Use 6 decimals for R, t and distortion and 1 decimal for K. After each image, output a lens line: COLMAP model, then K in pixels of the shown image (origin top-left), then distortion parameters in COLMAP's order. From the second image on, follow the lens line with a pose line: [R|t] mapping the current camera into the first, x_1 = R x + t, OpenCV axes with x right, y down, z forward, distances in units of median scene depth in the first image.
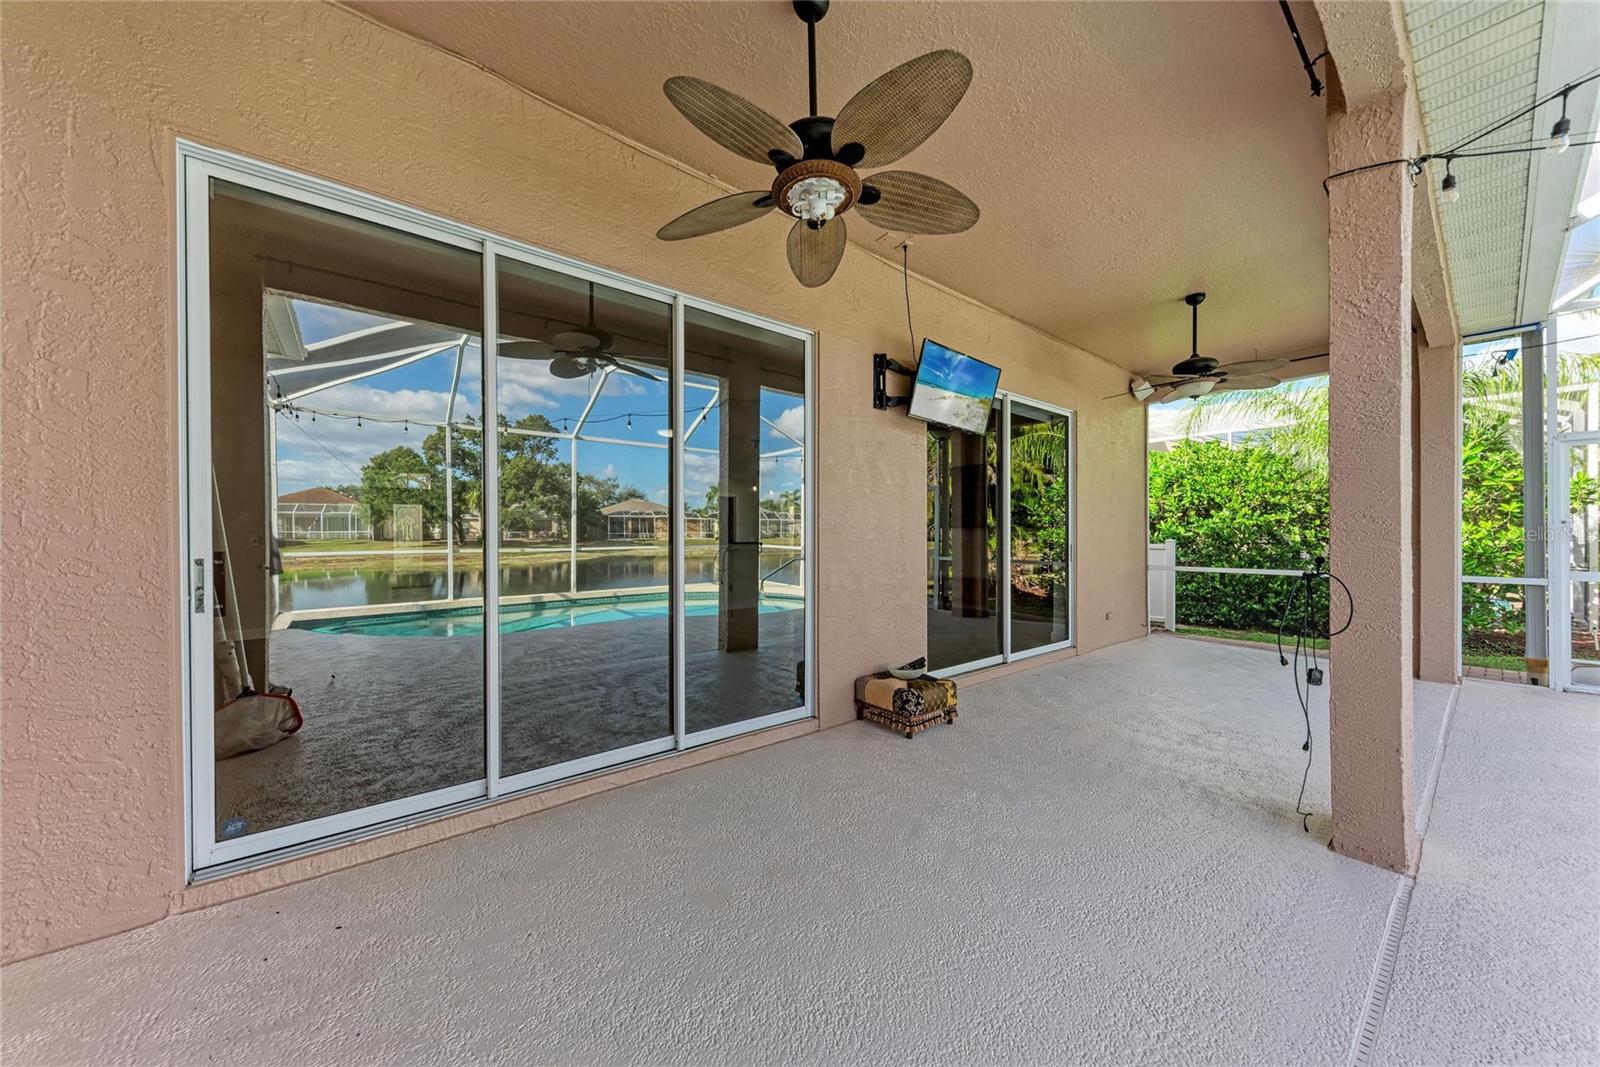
lens RADIAL K [[550.0, 0, 799.9], [0, 550.0, 535.2], [0, 0, 1]] dist [0.002448, -0.000416]
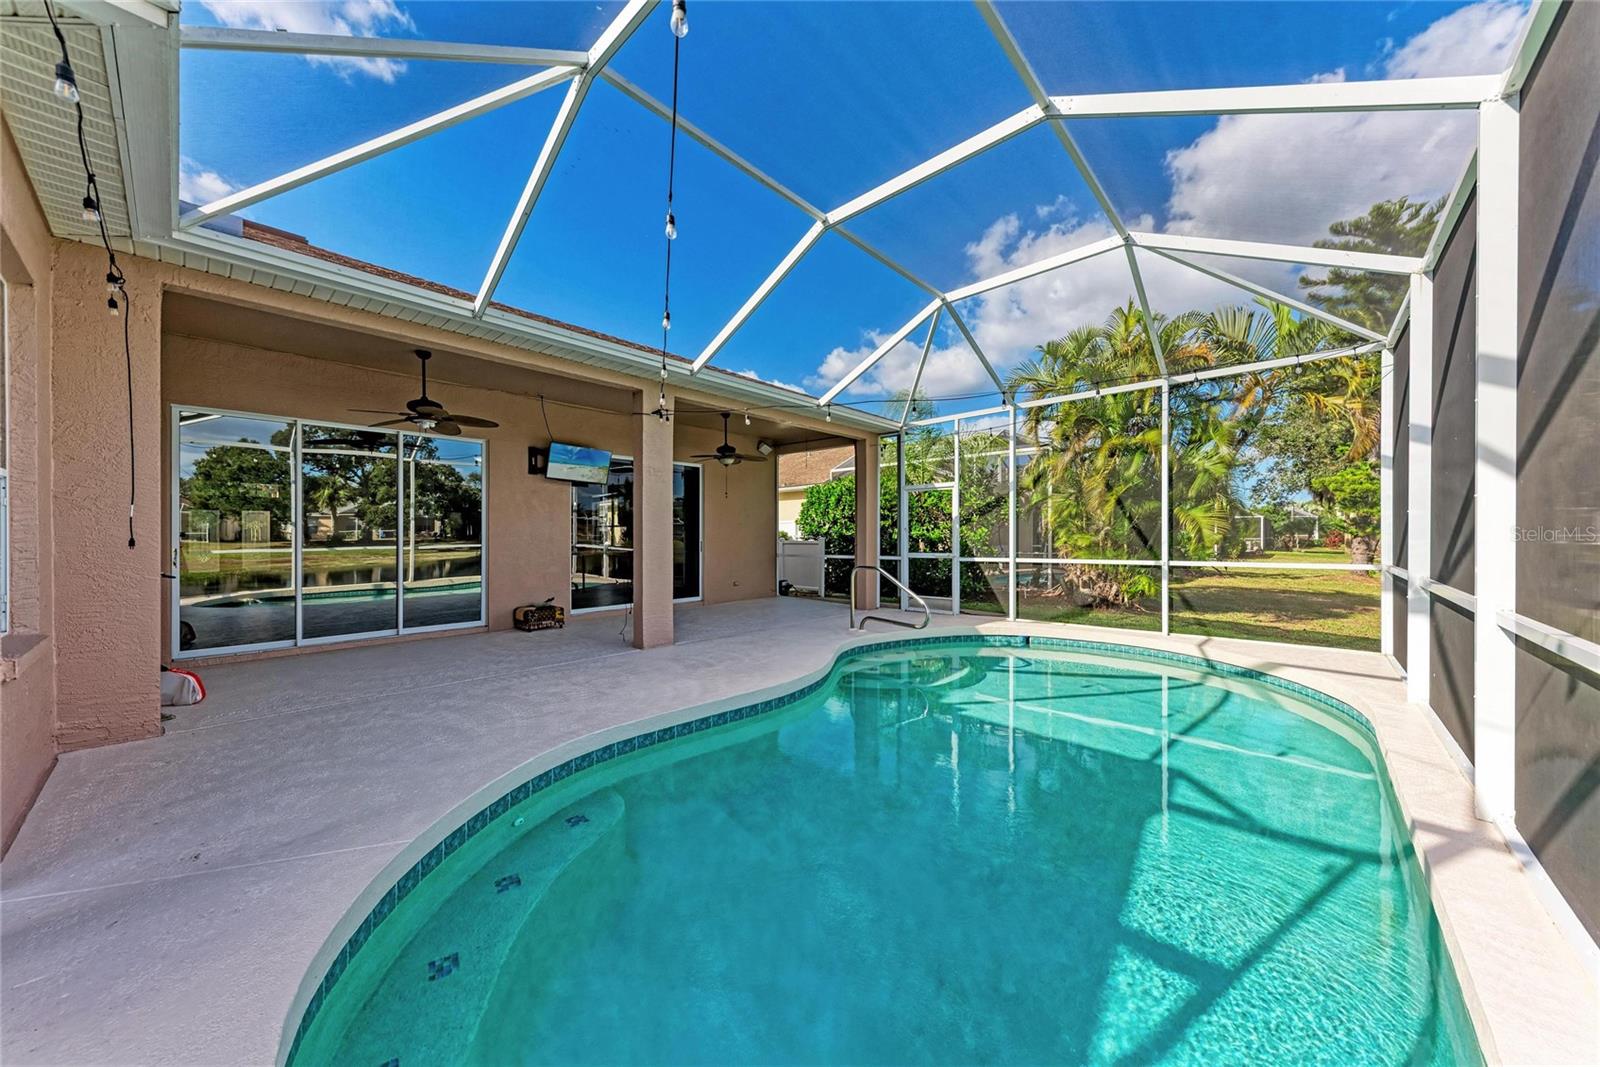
lens RADIAL K [[550.0, 0, 804.7], [0, 550.0, 531.0], [0, 0, 1]] dist [0.002448, -0.000416]
pose [[0.985985, -0.003077, 0.166806, 0.331056], [0.003841, 0.999984, -0.004259, -0.004650], [-0.166790, 0.004840, 0.985980, -0.473937]]
